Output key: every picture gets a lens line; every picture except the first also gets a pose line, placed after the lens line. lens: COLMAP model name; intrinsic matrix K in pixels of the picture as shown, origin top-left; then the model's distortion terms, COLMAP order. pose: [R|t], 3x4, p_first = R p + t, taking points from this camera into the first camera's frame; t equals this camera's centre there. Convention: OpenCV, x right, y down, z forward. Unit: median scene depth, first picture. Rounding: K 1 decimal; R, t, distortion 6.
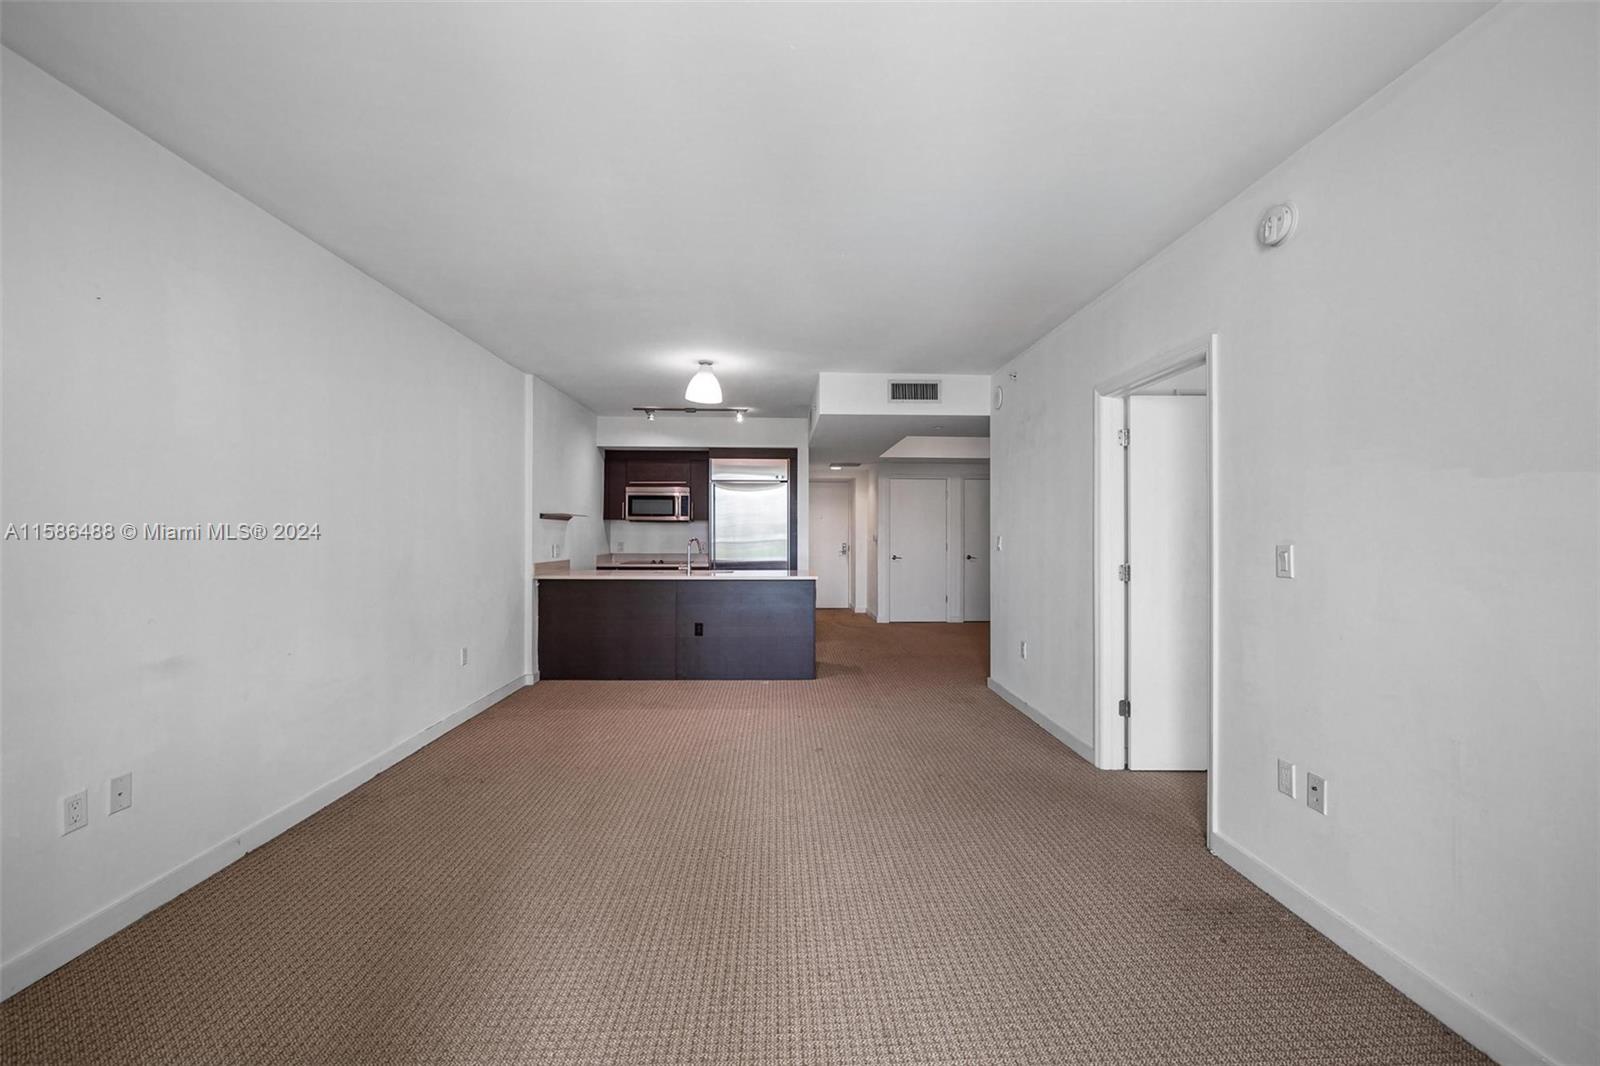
lens RADIAL K [[694.9, 0, 795.7], [0, 694.9, 516.3], [0, 0, 1]] dist [0.001859, 0.000007]
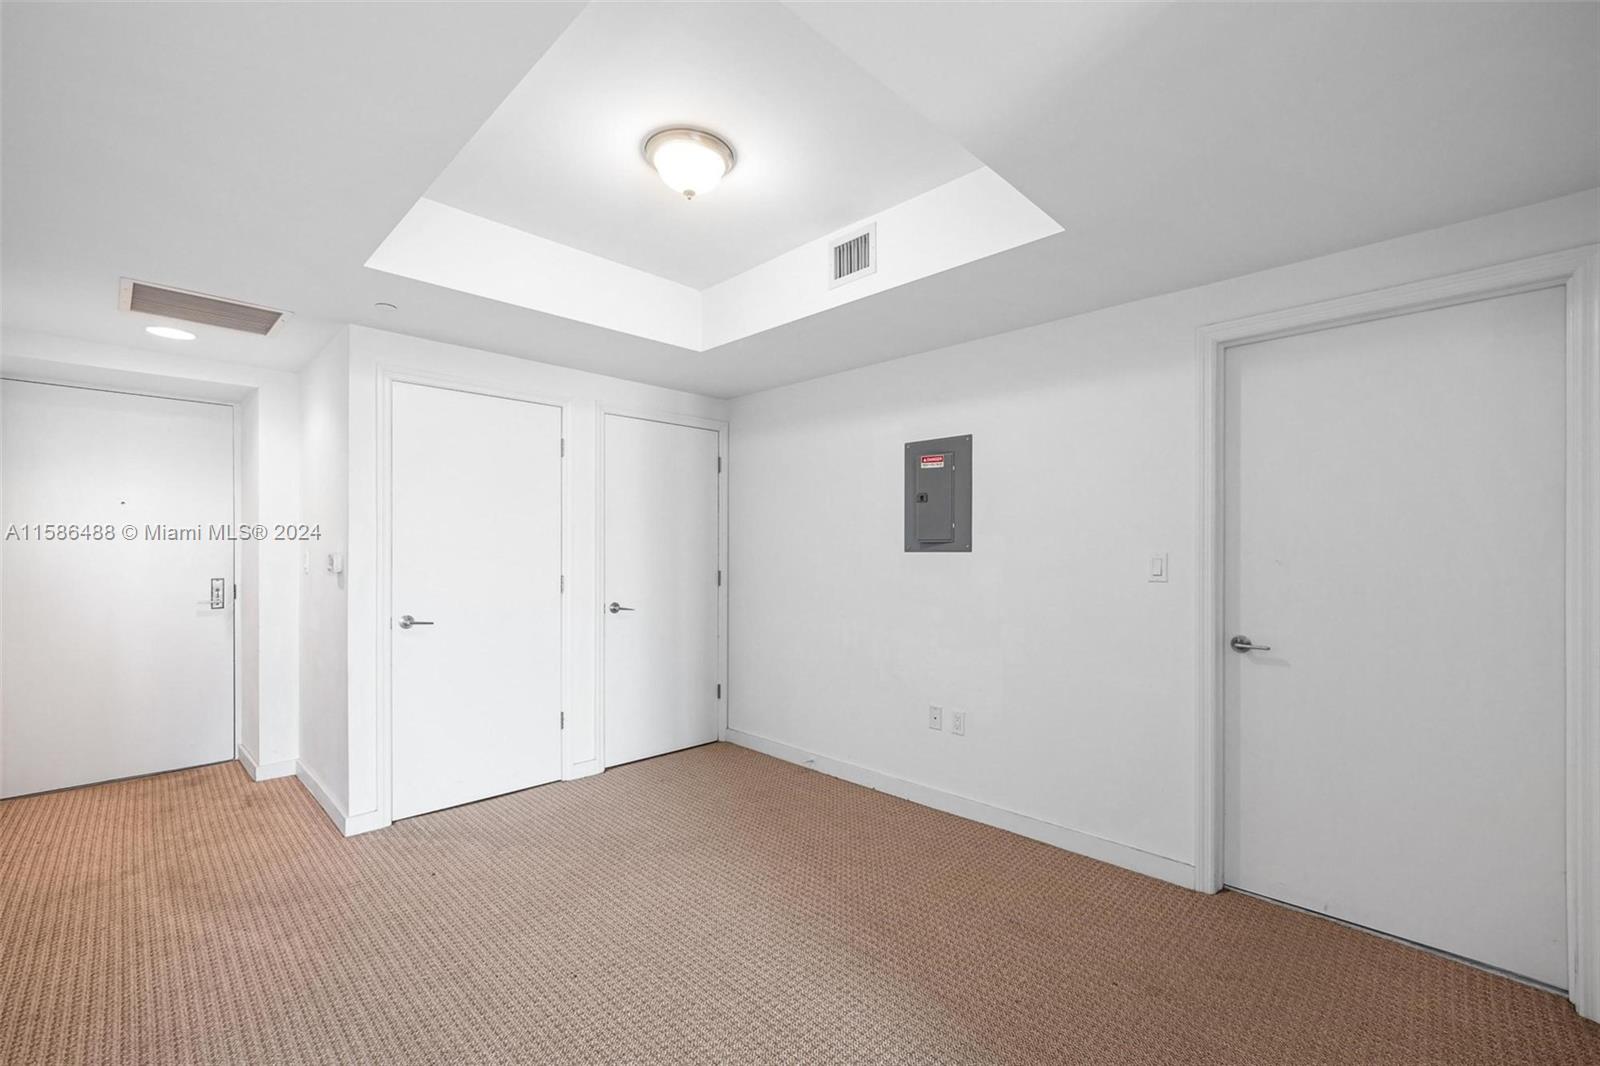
lens RADIAL K [[686.0, 0, 822.9], [0, 686.0, 555.7], [0, 0, 1]] dist [-0.017179, 0.006866]
pose [[0.718228, -0.005910, 0.695783, 0.070012], [-0.017705, 0.999485, 0.026766, 0.018248], [-0.695582, -0.031543, 0.717753, 0.748638]]
